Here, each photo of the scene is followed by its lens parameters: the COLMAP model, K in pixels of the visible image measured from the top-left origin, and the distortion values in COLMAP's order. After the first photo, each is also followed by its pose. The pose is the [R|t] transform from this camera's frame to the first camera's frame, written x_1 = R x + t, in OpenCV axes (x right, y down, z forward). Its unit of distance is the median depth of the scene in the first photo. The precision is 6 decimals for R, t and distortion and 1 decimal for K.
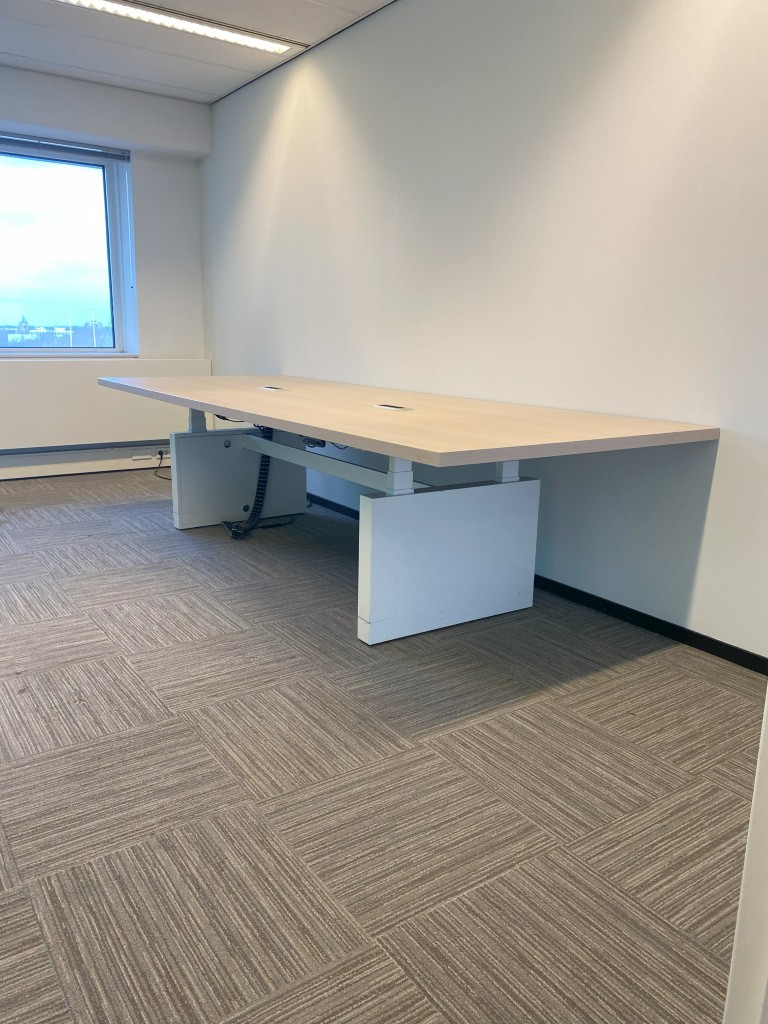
lens RADIAL K [[783.7, 0, 384.0], [0, 783.7, 512.0], [0, 0, 1]] dist [0.009722, -0.004914]
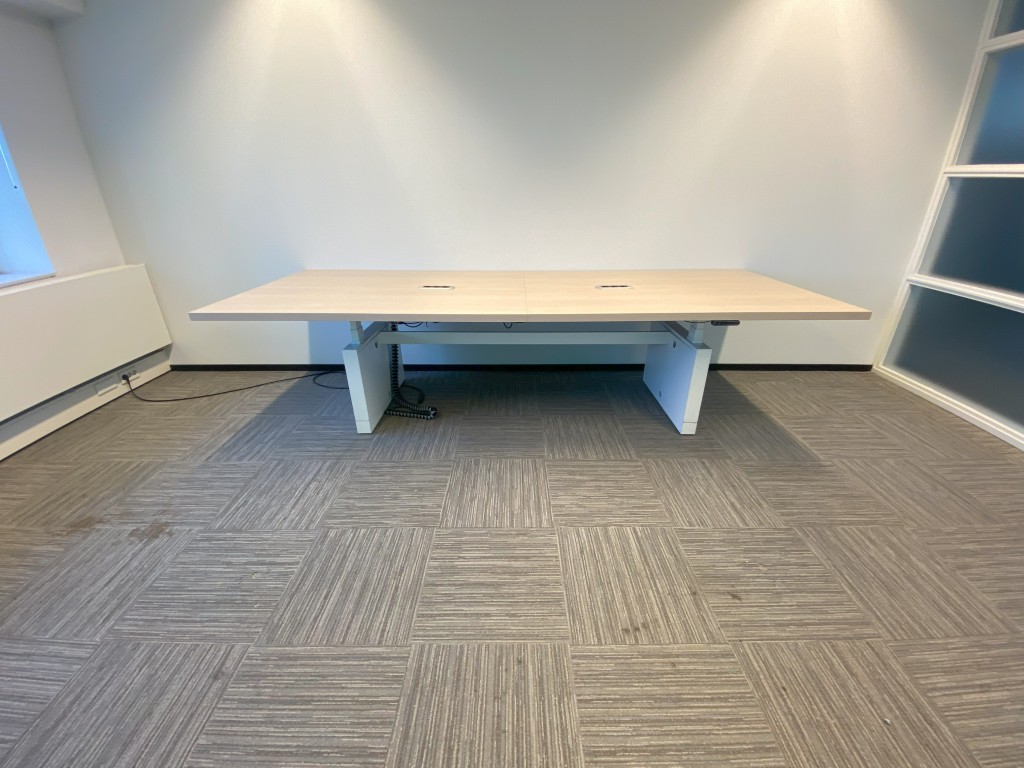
lens RADIAL K [[414.2, 0, 512.0], [0, 414.2, 384.0], [0, 0, 1]] dist [0.021282, -0.021887]
pose [[0.569142, -0.357599, 0.740405, -0.935808], [0.198076, 0.933584, 0.298641, -0.295441], [-0.798025, -0.023313, 0.602174, 0.851742]]
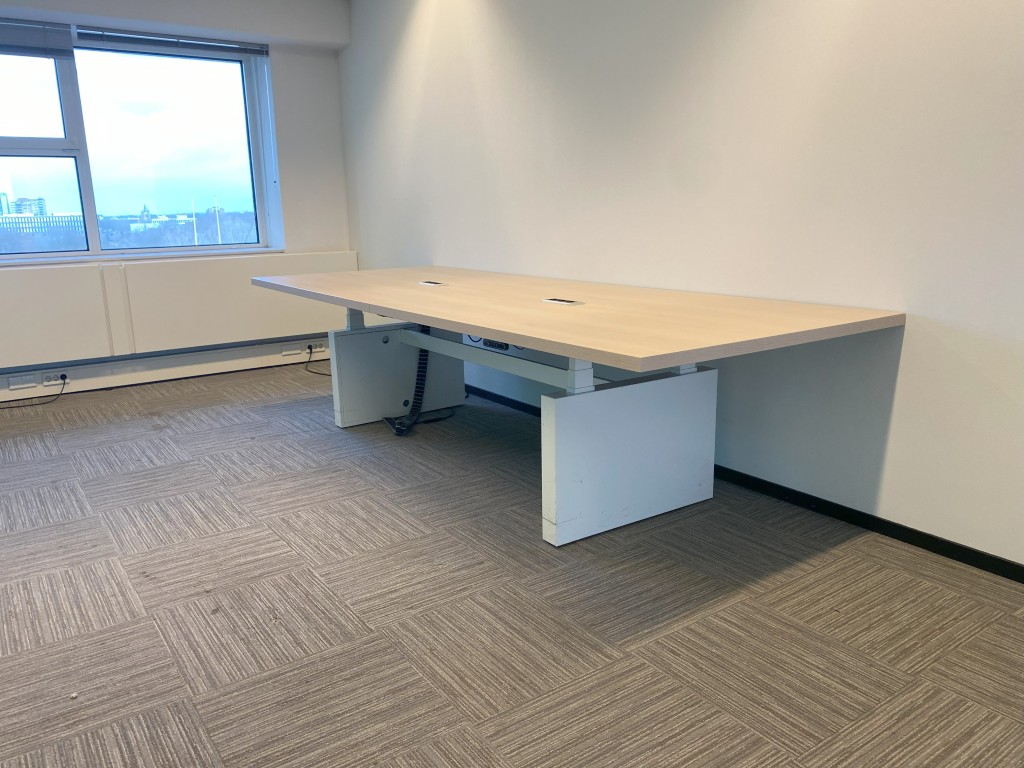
lens RADIAL K [[783.7, 0, 510.2], [0, 783.7, 390.1], [0, 0, 1]] dist [0.009722, -0.004914]
pose [[0.999185, -0.040242, -0.003230, -0.071949], [0.040257, 0.999177, 0.004972, -0.037334], [0.003027, -0.005098, 0.999982, 0.014215]]
